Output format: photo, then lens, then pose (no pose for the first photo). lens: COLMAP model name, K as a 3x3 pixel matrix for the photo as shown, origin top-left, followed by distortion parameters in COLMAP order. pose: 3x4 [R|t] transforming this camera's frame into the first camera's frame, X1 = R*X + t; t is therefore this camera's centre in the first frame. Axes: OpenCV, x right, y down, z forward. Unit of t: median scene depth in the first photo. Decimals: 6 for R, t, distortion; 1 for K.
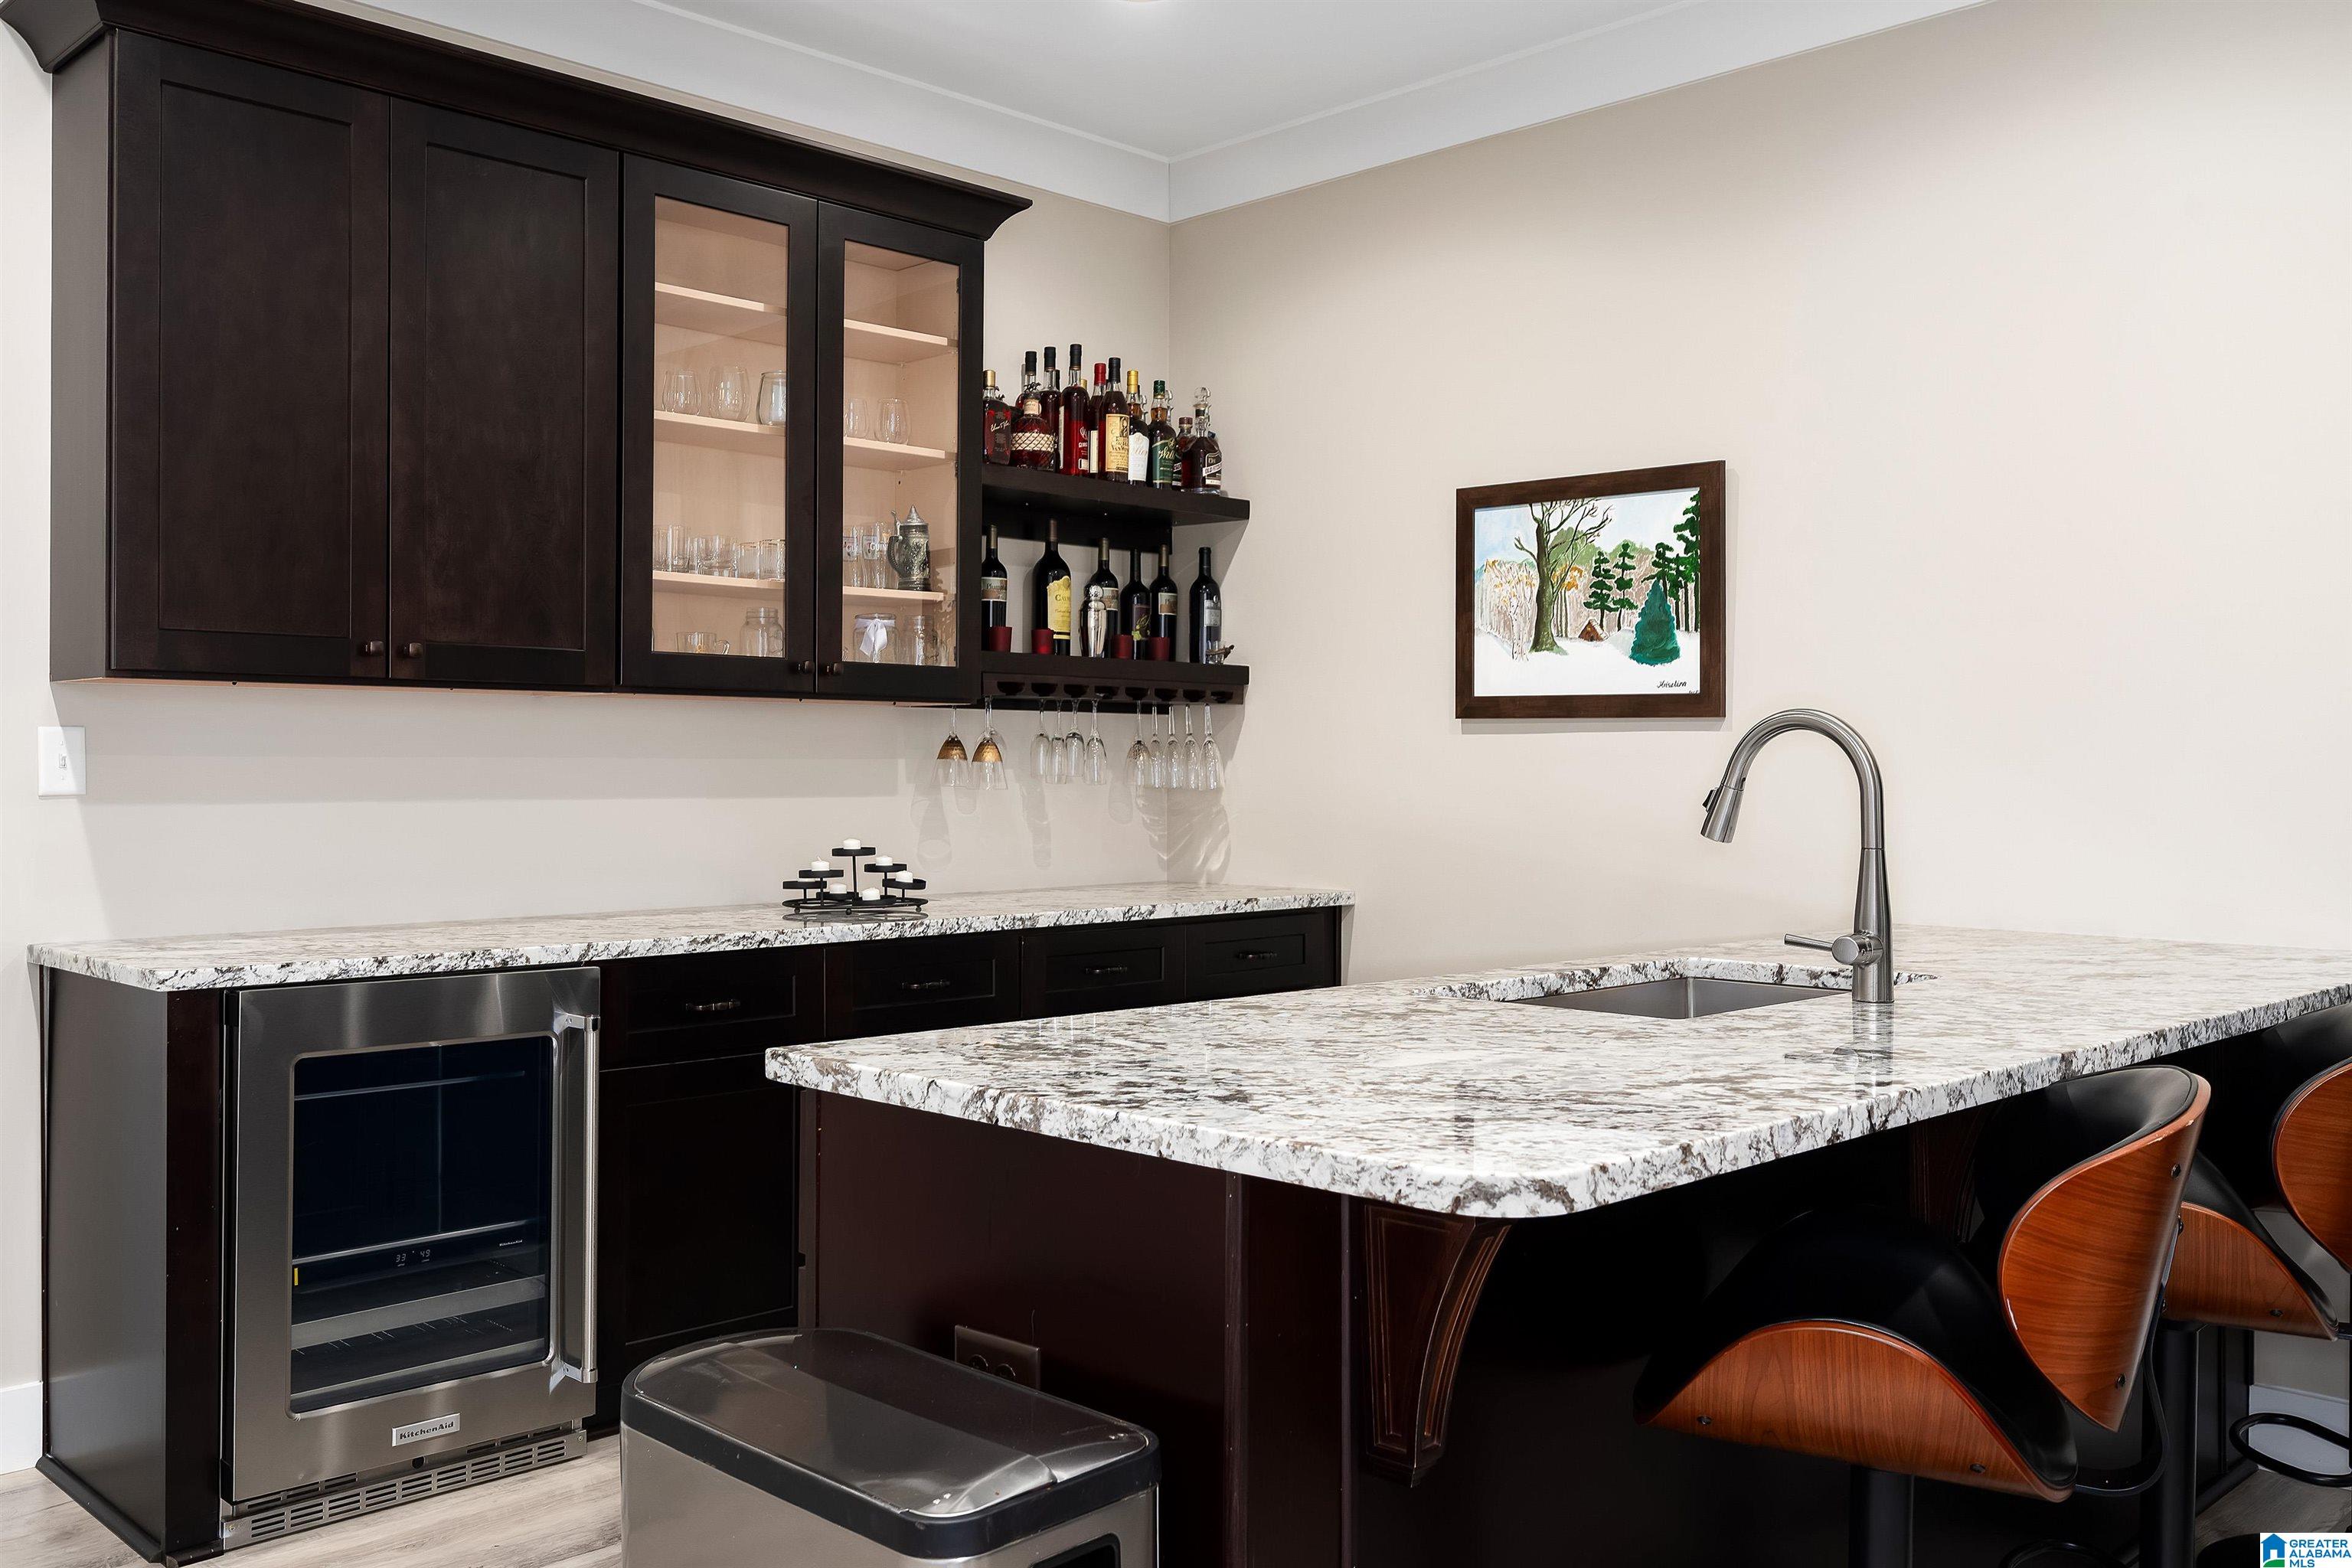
lens RADIAL K [[1977.0, 0, 1174.8], [0, 1977.0, 773.0], [0, 0, 1]] dist [0.001866, 0.003872]
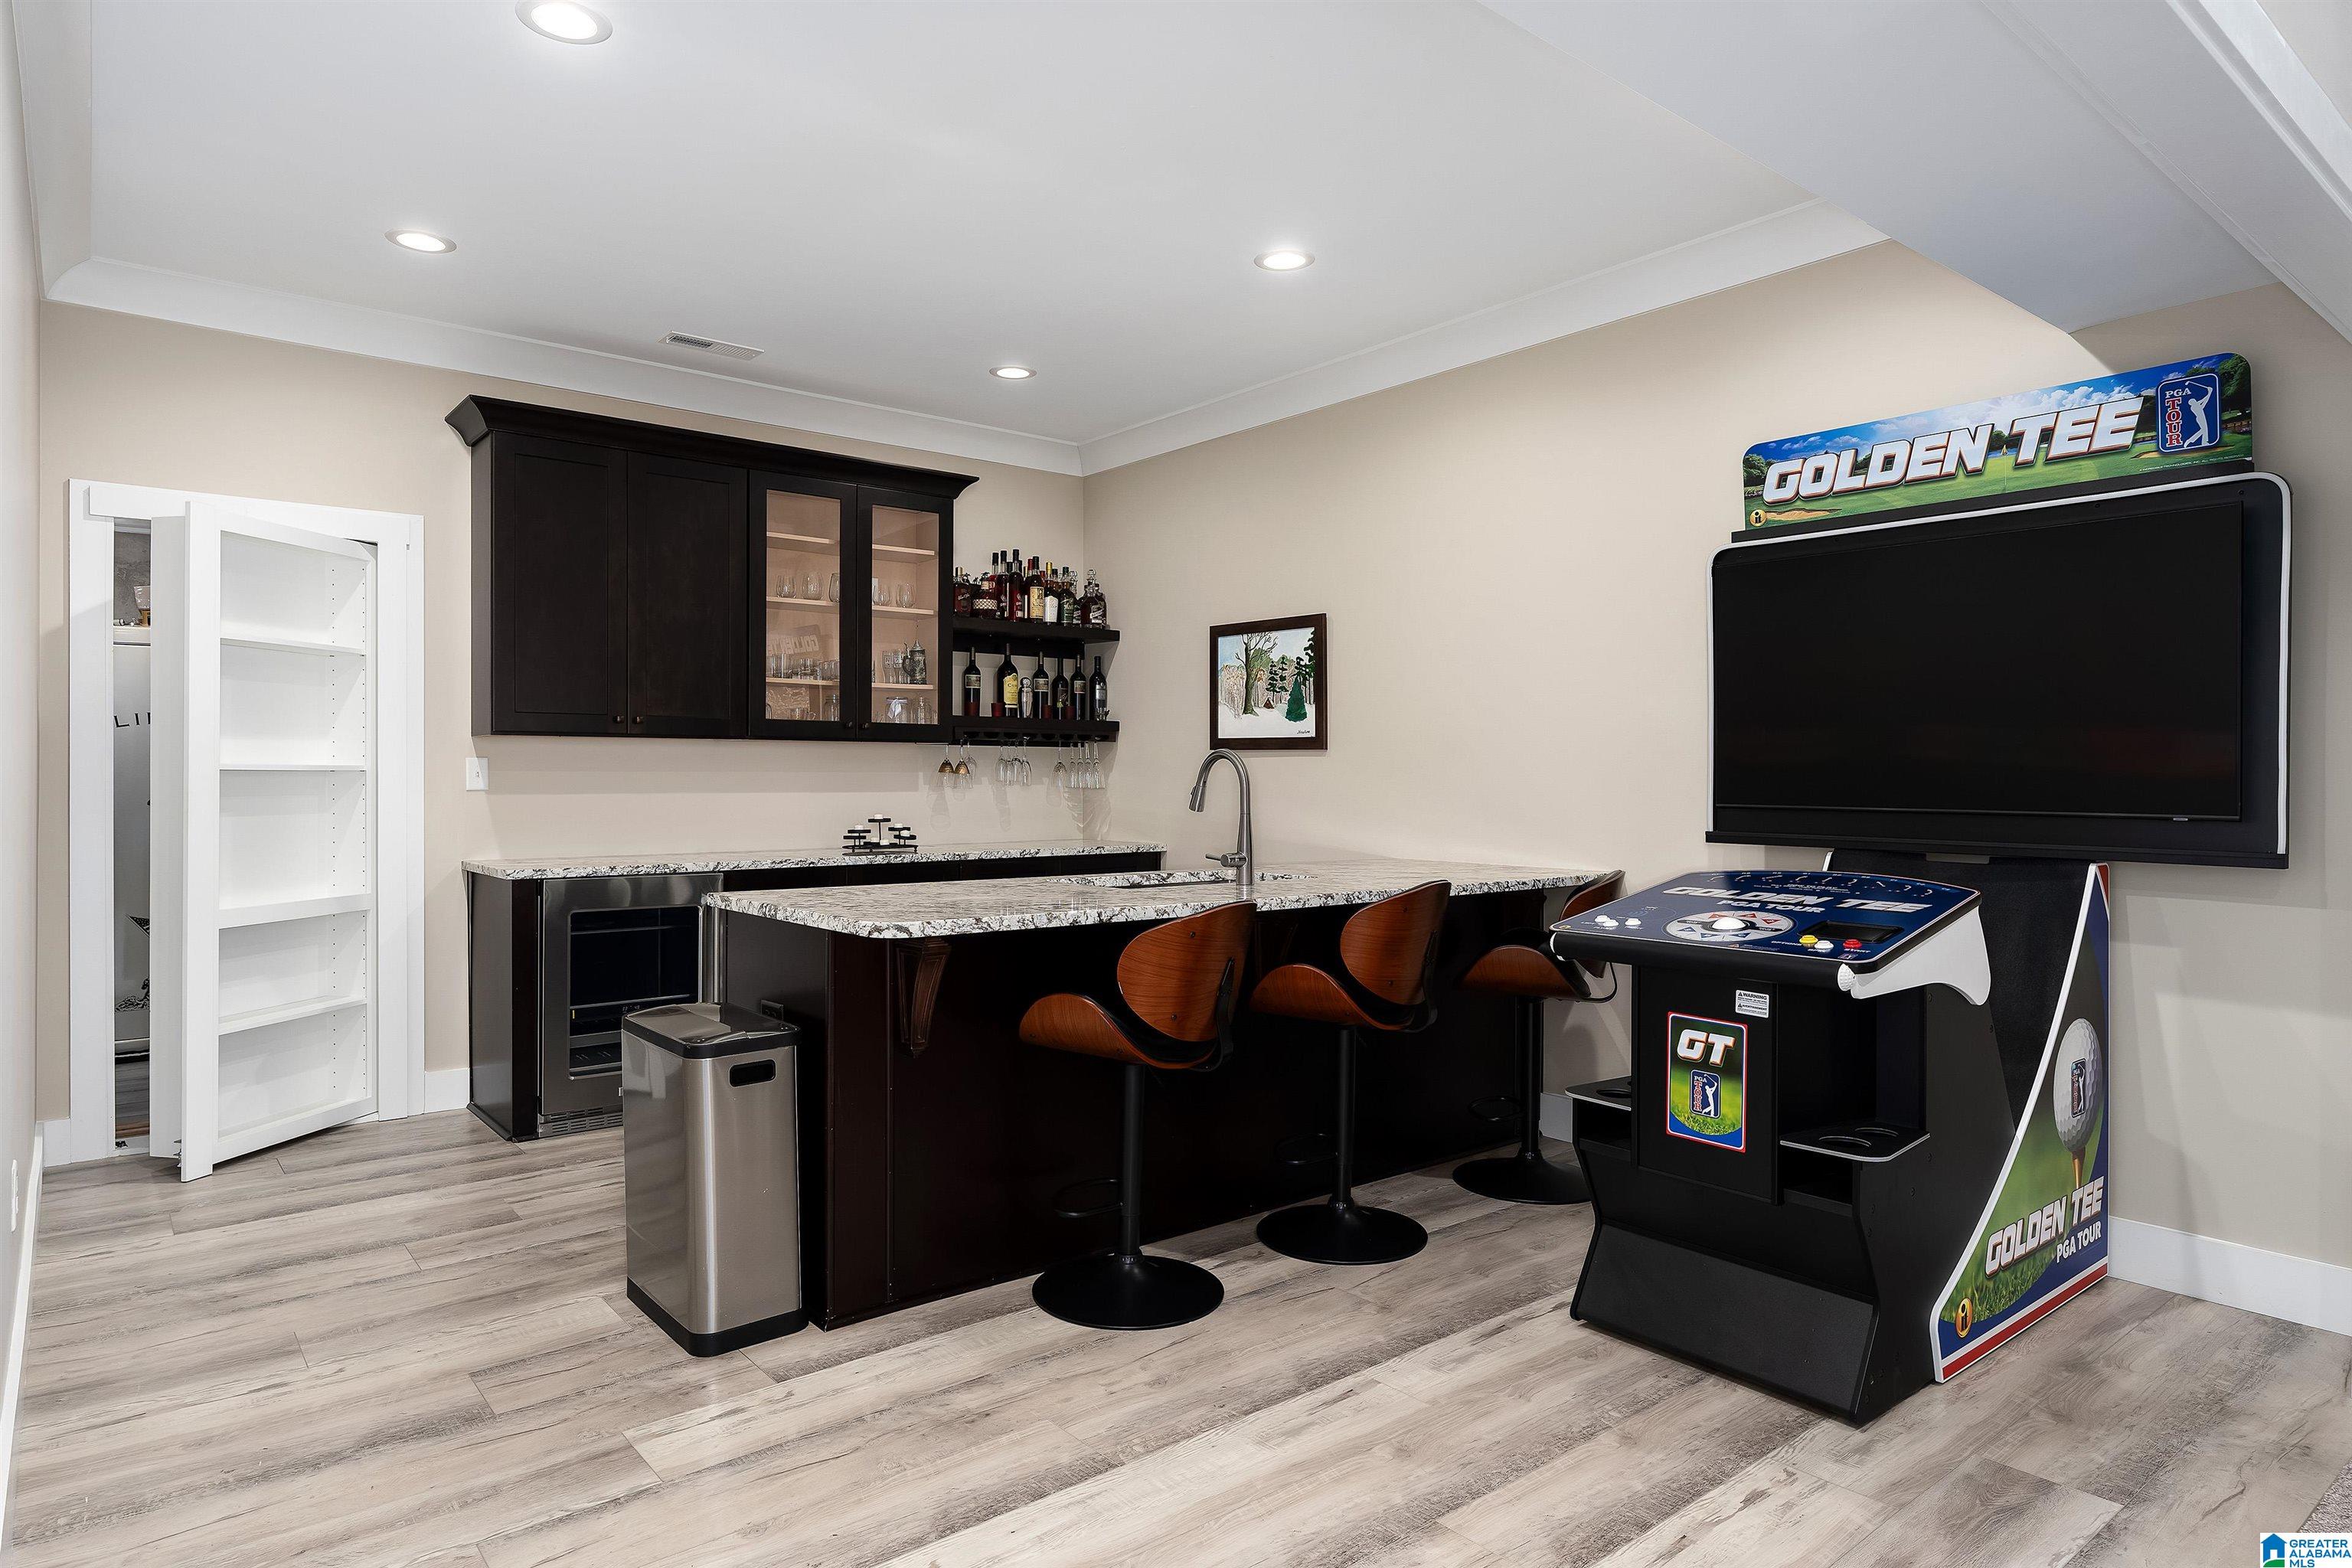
lens RADIAL K [[1355.4, 0, 1182.8], [0, 1355.4, 791.8], [0, 0, 1]] dist [-0.000957, -0.000177]
pose [[0.995202, 0.000466, -0.097844, 0.260708], [0.000343, 0.999966, 0.008242, 0.001167], [0.097844, -0.008236, 0.995168, -0.288615]]
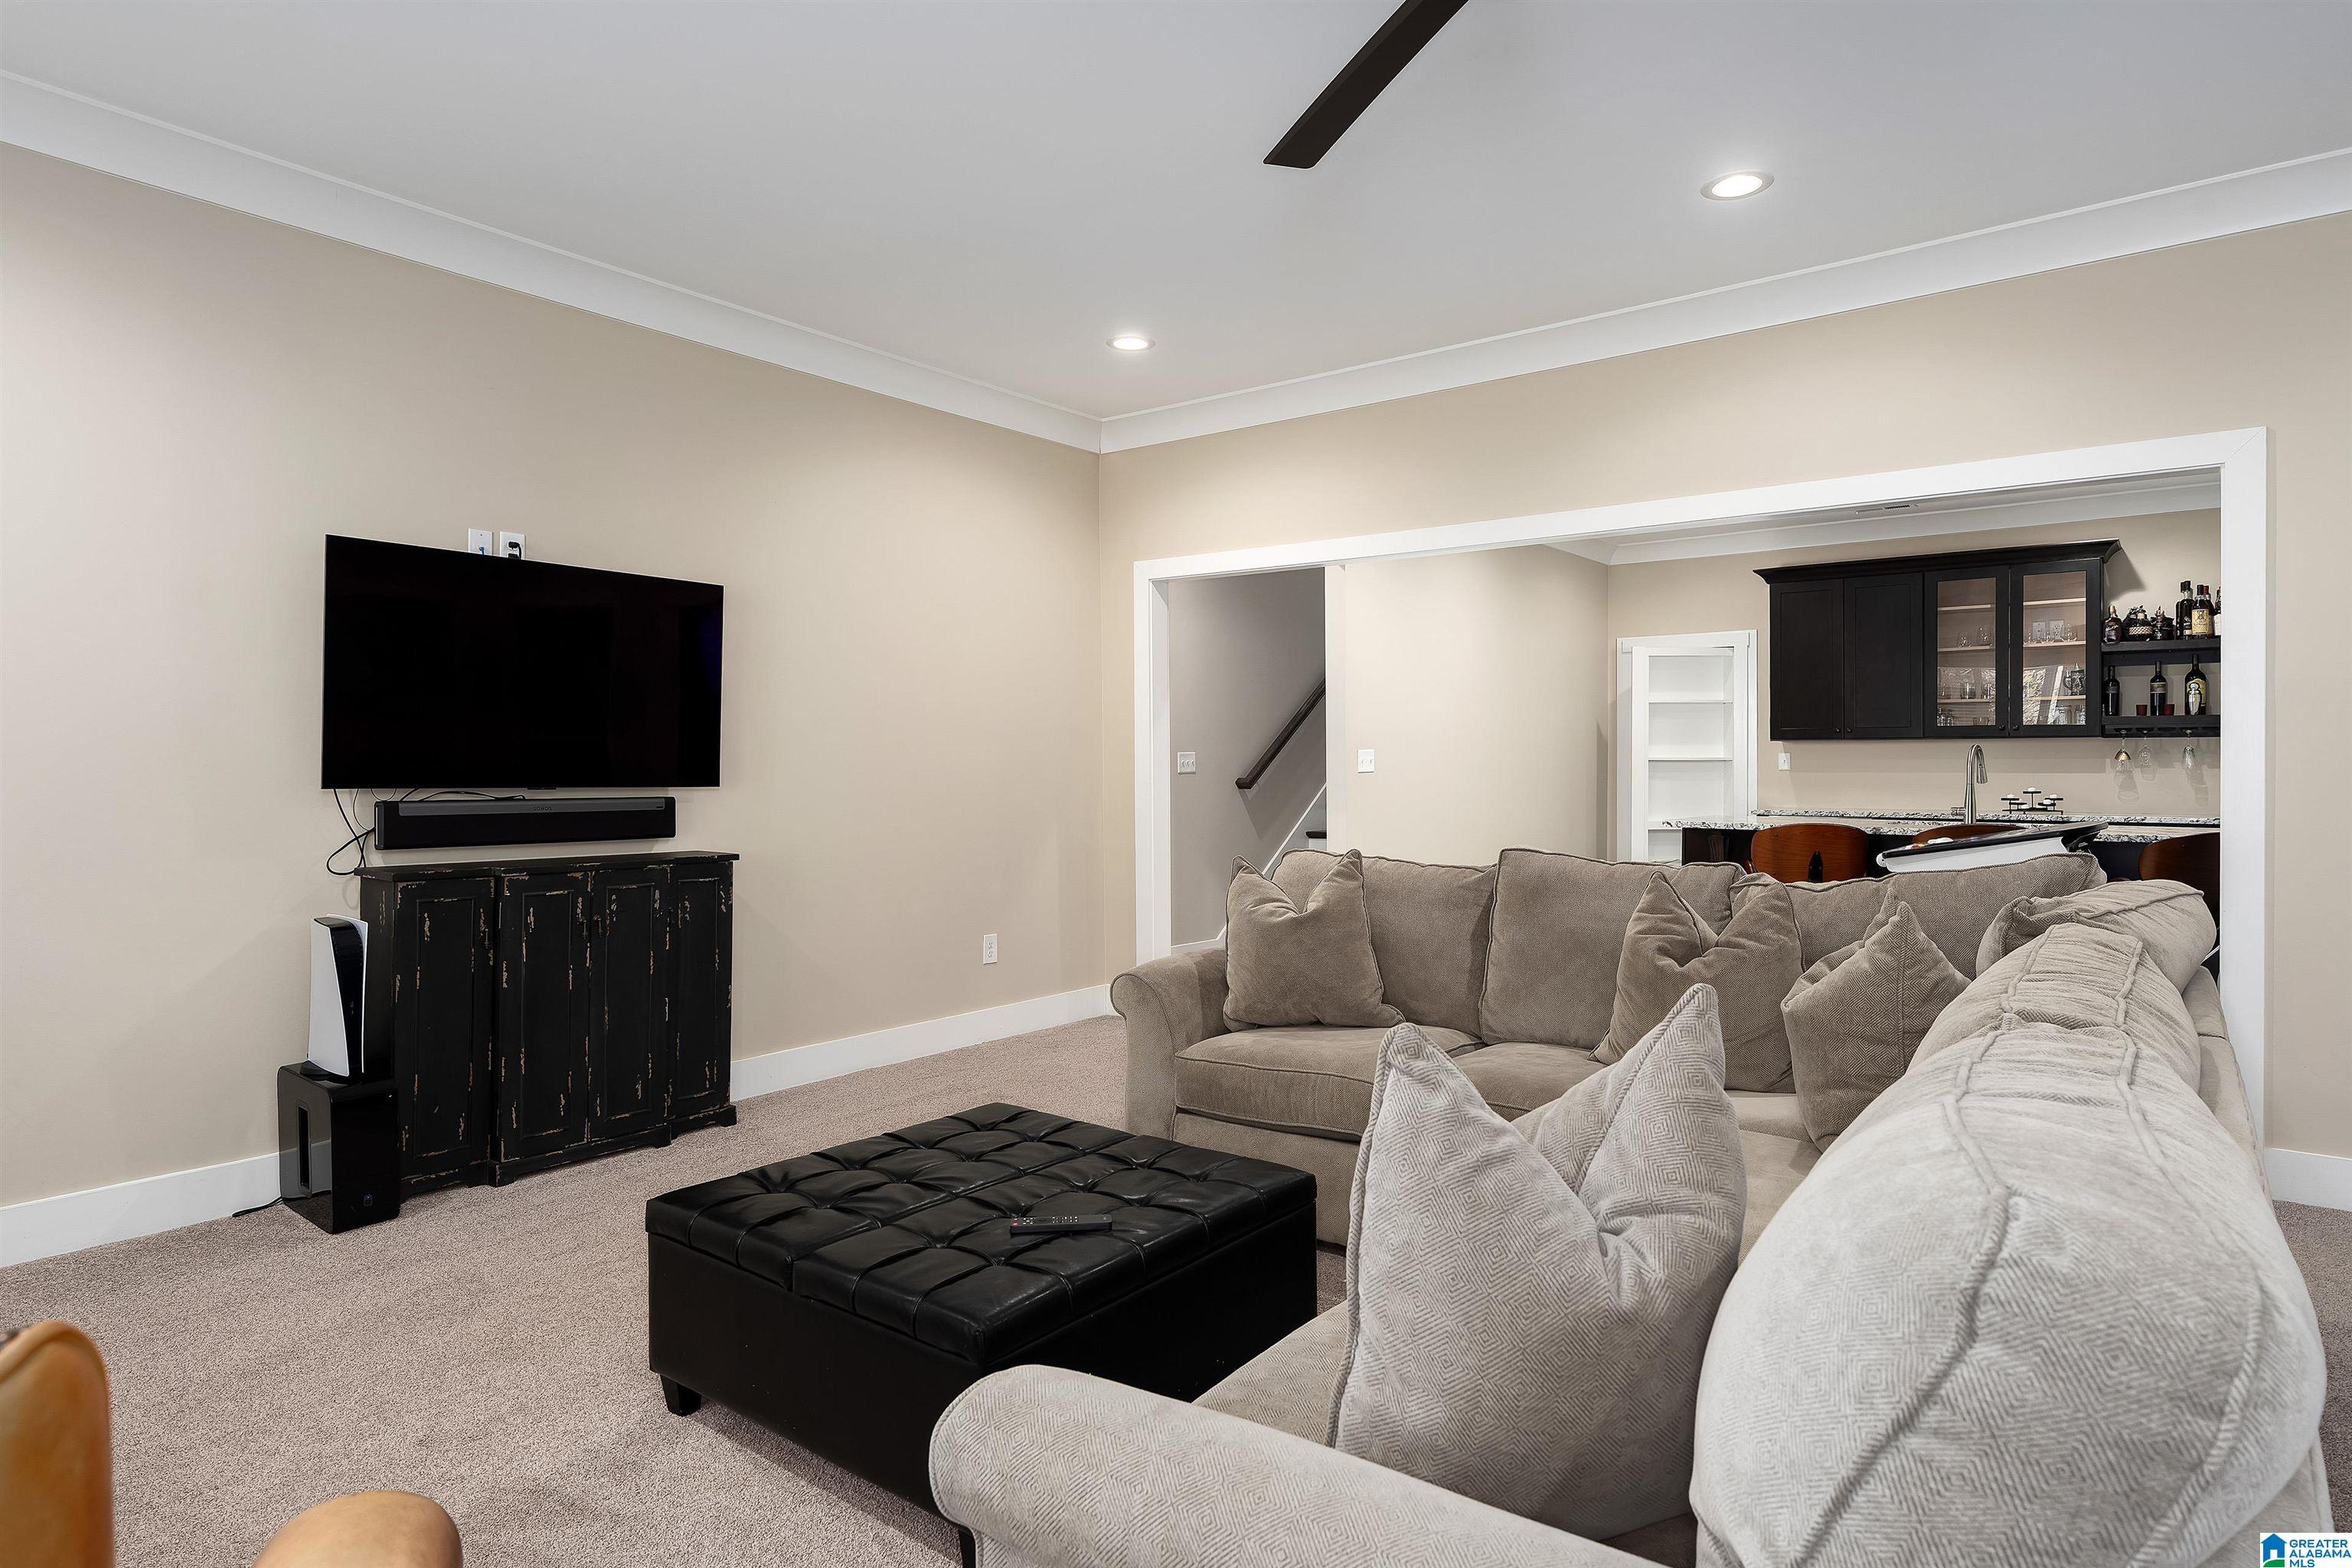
lens RADIAL K [[1299.8, 0, 1177.8], [0, 1299.8, 781.9], [0, 0, 1]] dist [0.001467, 0.000454]
pose [[0.139566, 0.007097, -0.990187, 1.479659], [-0.004025, 0.999970, 0.006599, 0.018434], [0.990205, 0.003065, 0.139590, -0.450431]]
